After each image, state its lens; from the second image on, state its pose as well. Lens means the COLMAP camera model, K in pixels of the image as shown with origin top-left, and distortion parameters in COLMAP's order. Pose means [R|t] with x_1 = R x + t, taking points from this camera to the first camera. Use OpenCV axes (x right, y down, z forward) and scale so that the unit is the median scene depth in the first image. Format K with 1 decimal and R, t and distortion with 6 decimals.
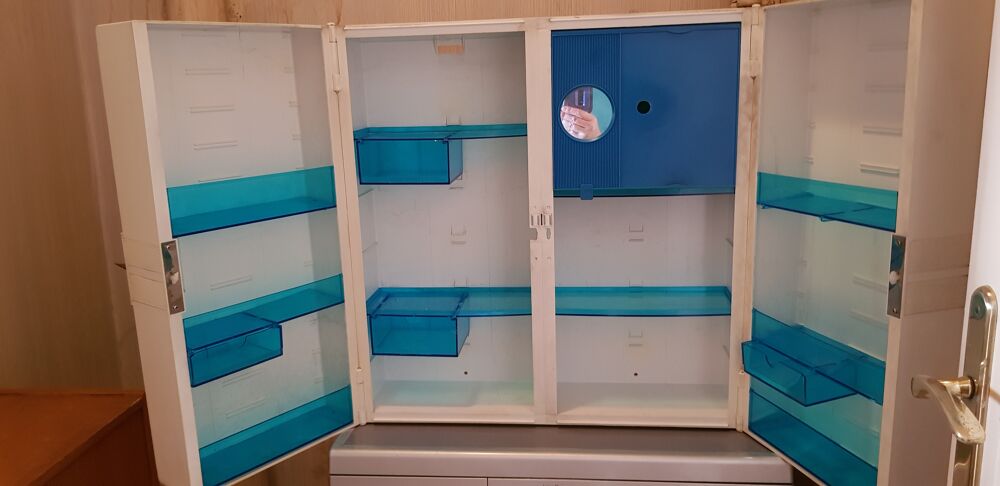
lens RADIAL K [[777.3, 0, 501.3], [0, 777.3, 263.1], [0, 0, 1]] dist [0.010840, -0.017113]
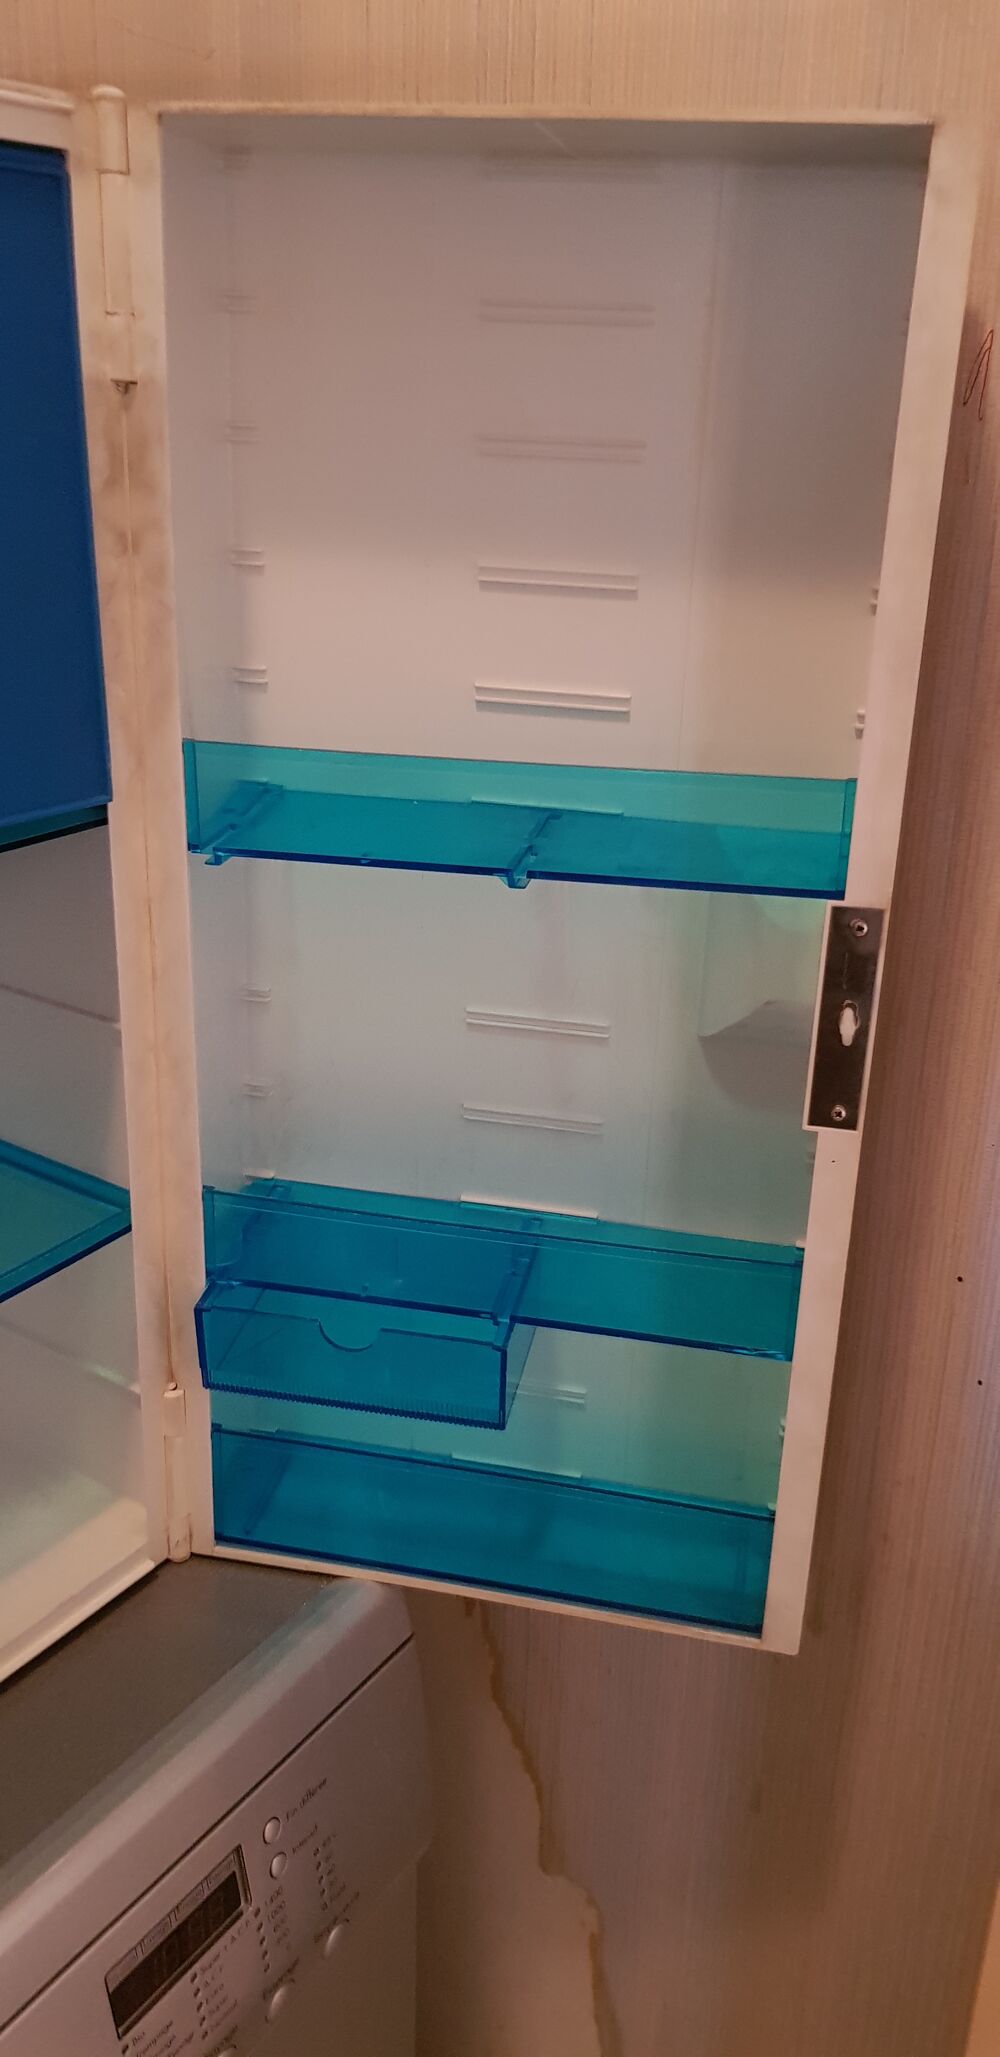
lens RADIAL K [[1598.9, 0, 502.1], [0, 1598.9, 1025.0], [0, 0, 1]] dist [0.010840, -0.017113]
pose [[0.464417, -0.271961, 0.842825, -0.128563], [0.150971, 0.962064, 0.227247, -0.126194], [-0.872654, 0.021704, 0.487857, 0.591598]]
